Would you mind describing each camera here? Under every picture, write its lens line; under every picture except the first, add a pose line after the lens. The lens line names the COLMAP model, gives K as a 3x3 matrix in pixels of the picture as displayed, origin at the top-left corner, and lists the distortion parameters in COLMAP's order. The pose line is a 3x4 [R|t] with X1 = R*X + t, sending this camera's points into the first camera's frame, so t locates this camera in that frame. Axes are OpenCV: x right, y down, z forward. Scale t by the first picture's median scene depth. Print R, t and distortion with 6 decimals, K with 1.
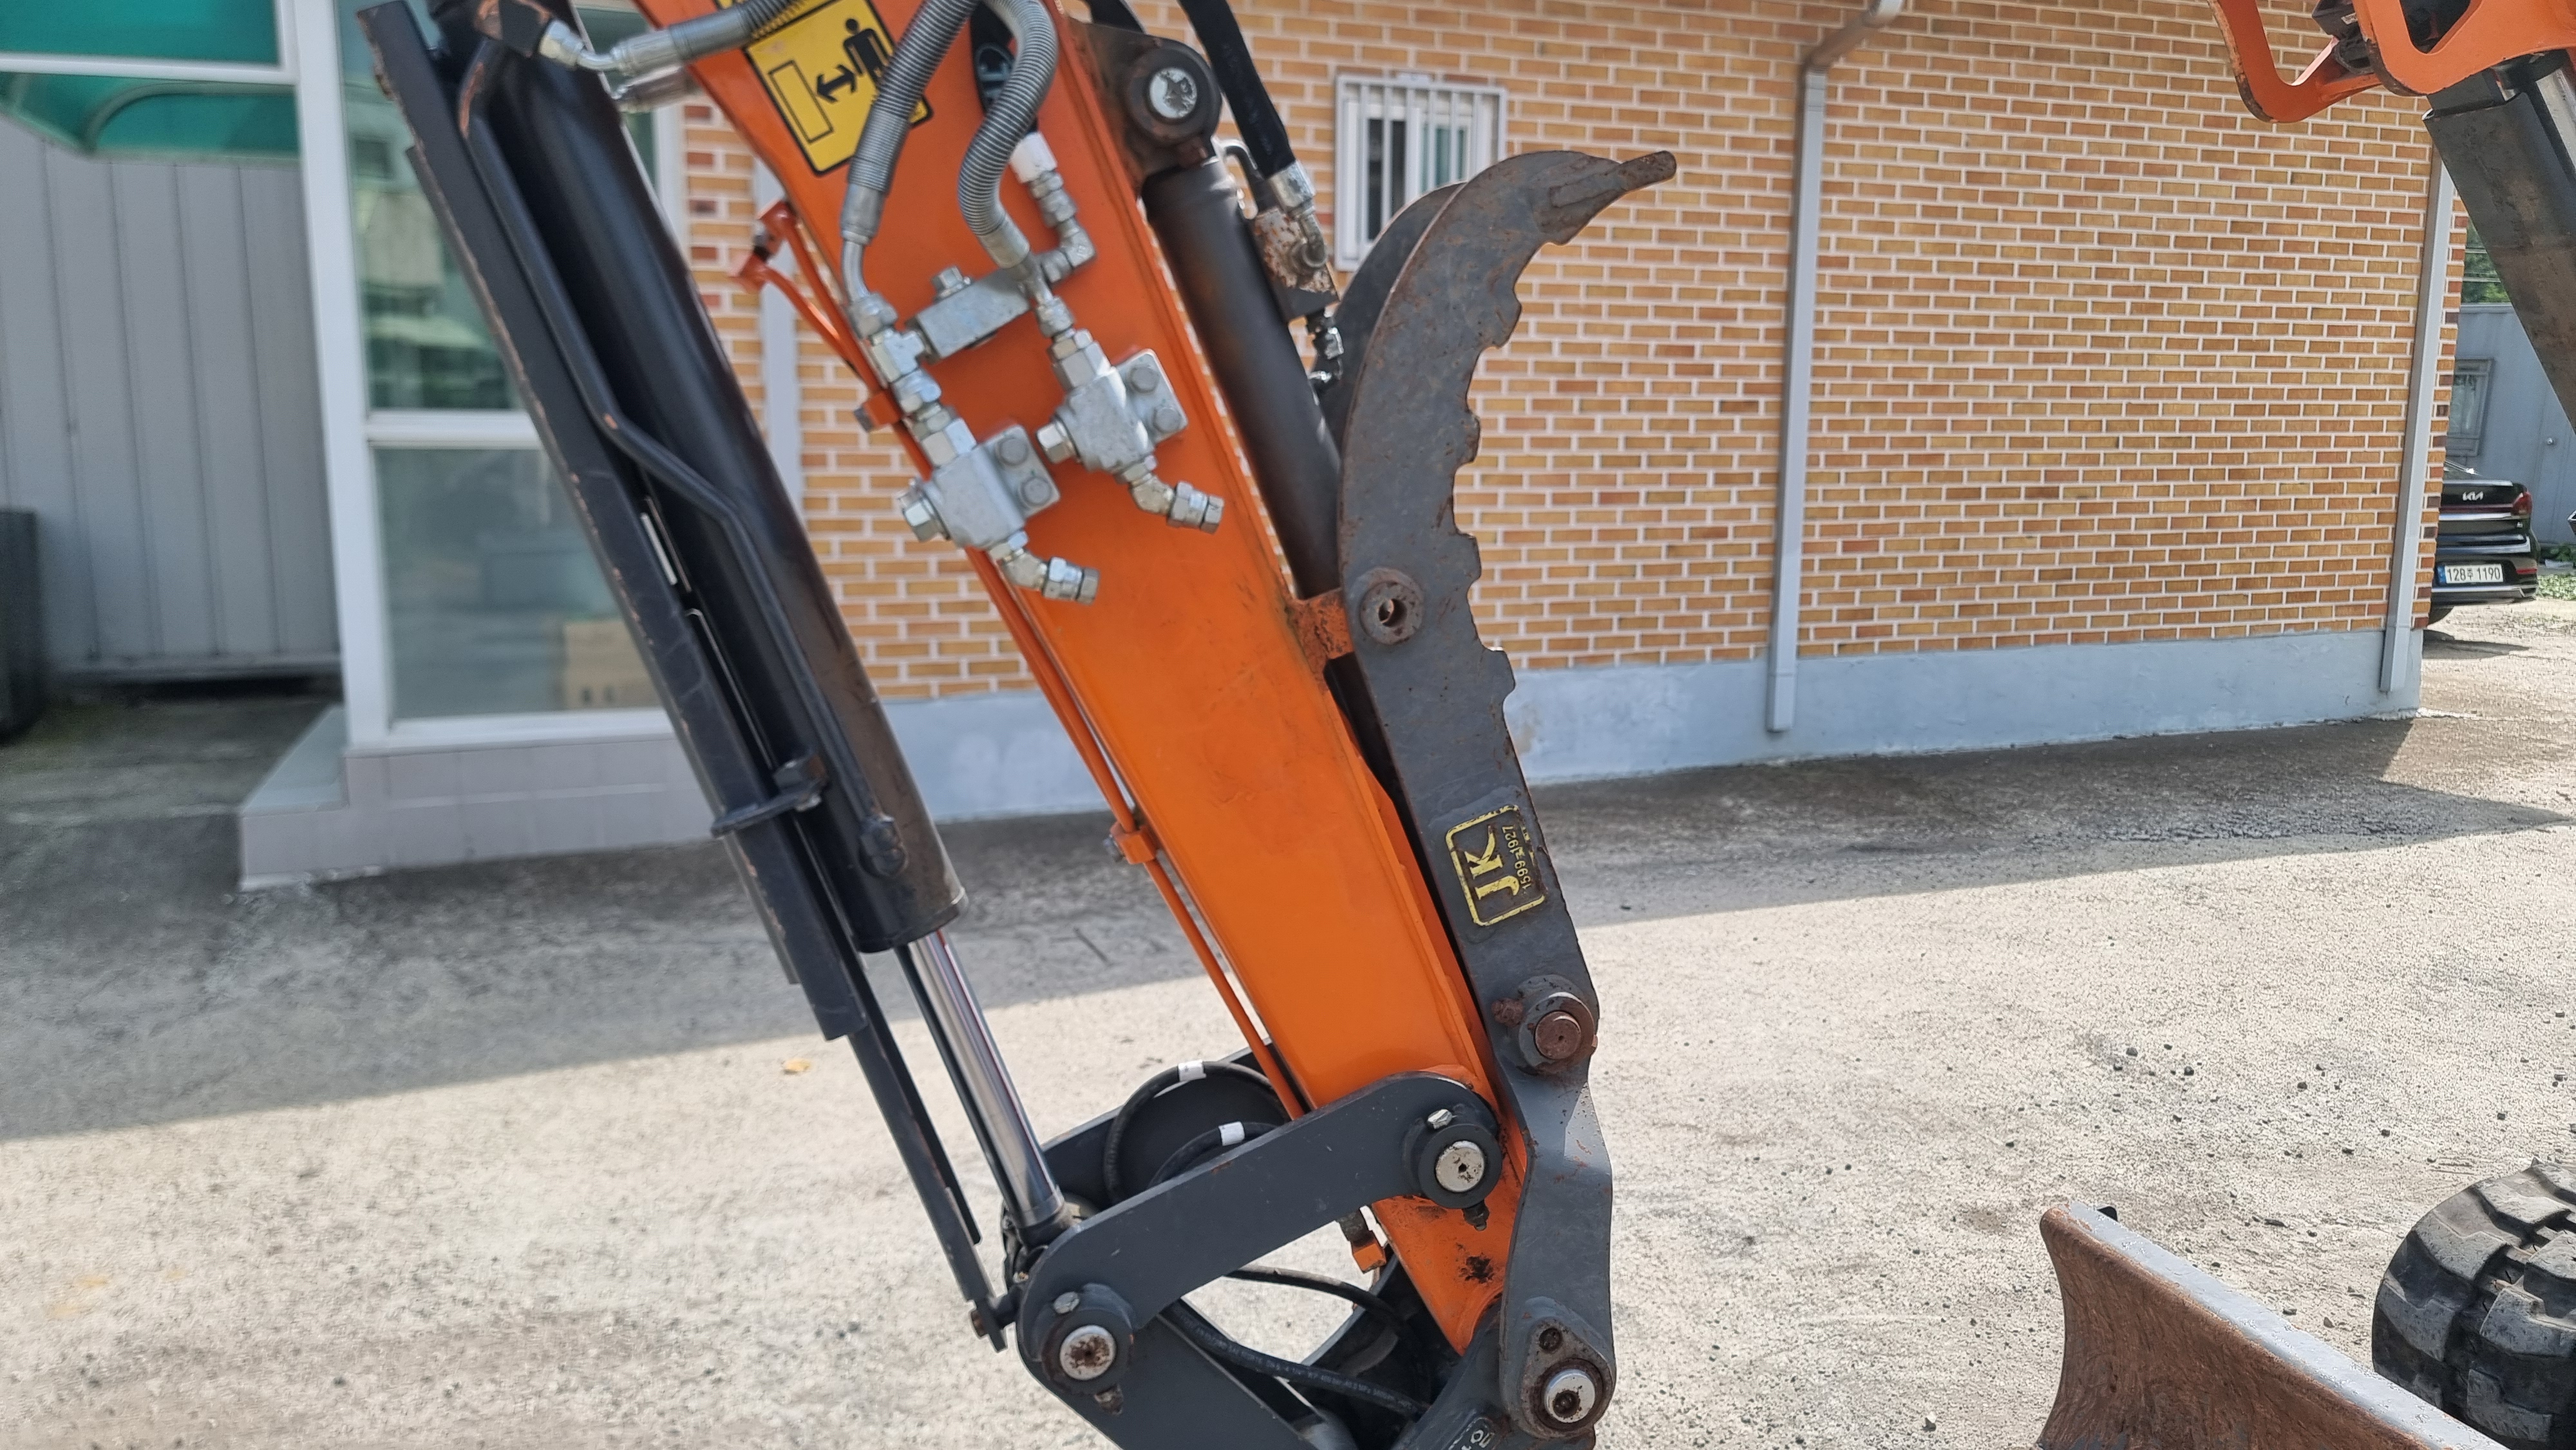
lens RADIAL K [[1829.7, 0, 1287.1], [0, 1829.7, 723.8], [0, 0, 1]] dist [0.047434, -0.019937]
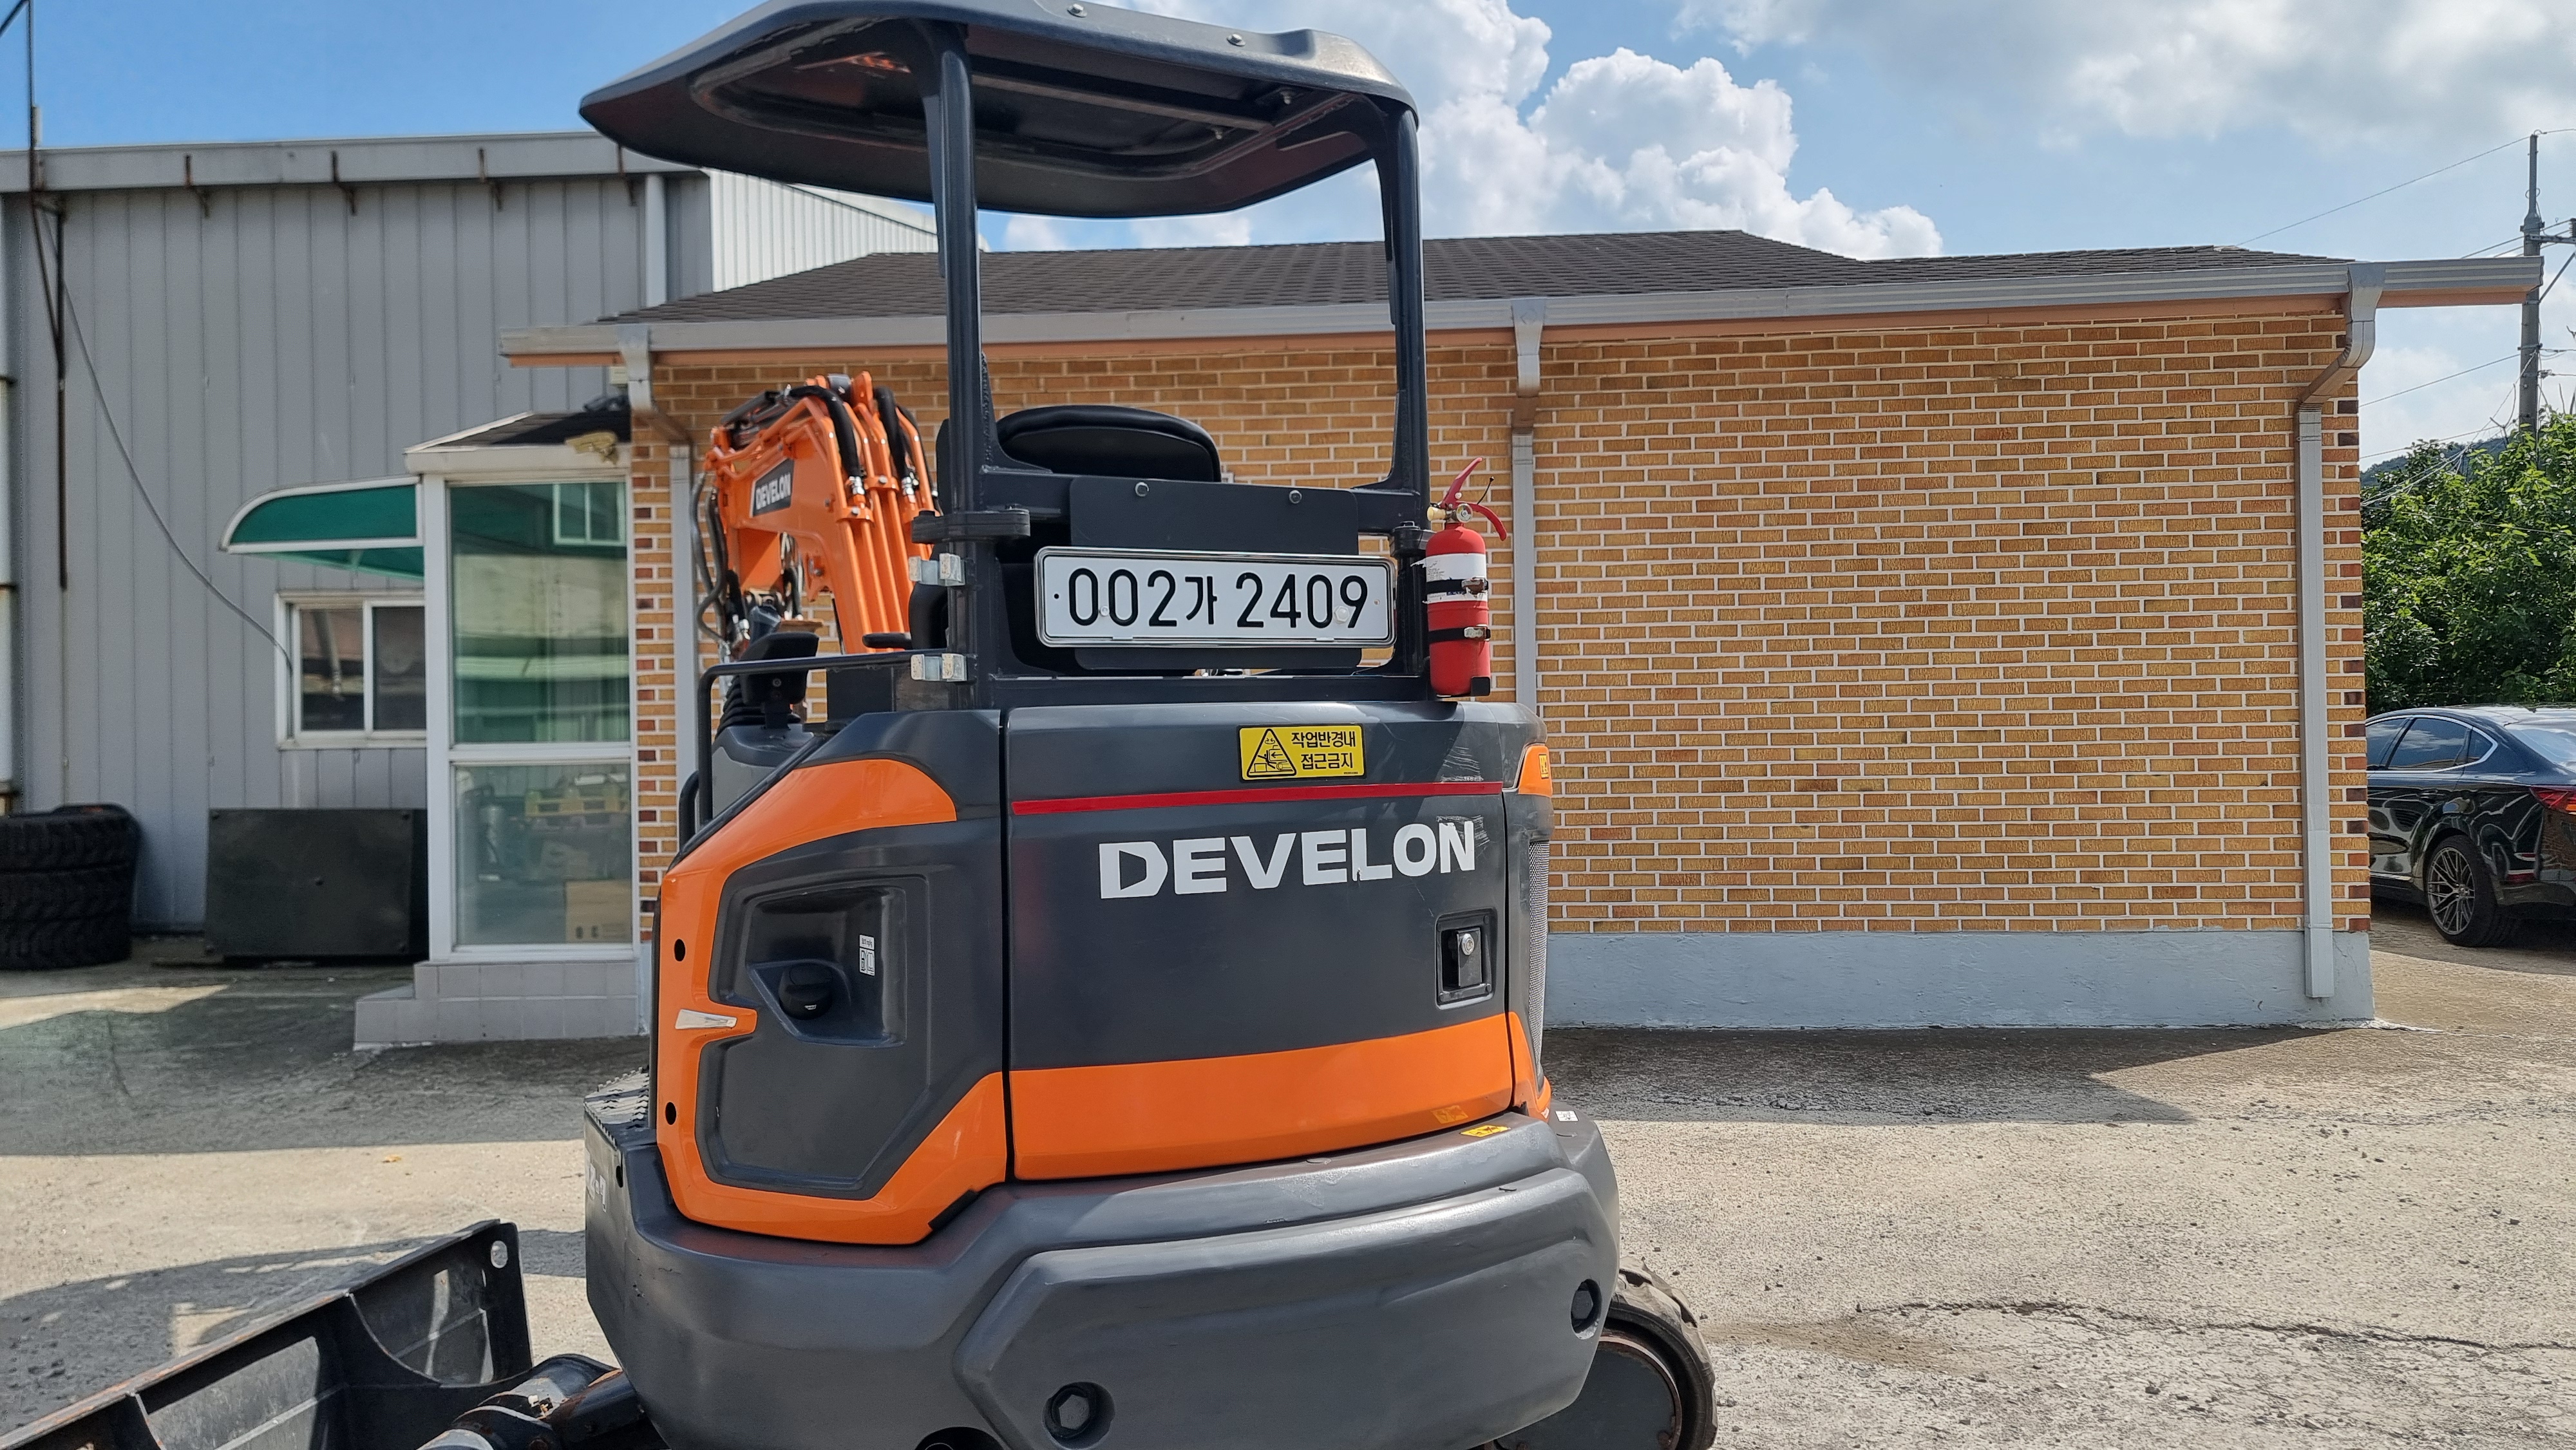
lens RADIAL K [[1829.7, 0, 1297.0], [0, 1829.7, 726.8], [0, 0, 1]] dist [0.047434, -0.019937]
pose [[0.904024, -0.023509, -0.426836, 0.627974], [-0.046964, 0.986981, -0.153827, 0.018327], [0.424895, 0.159109, 0.891150, -0.073014]]
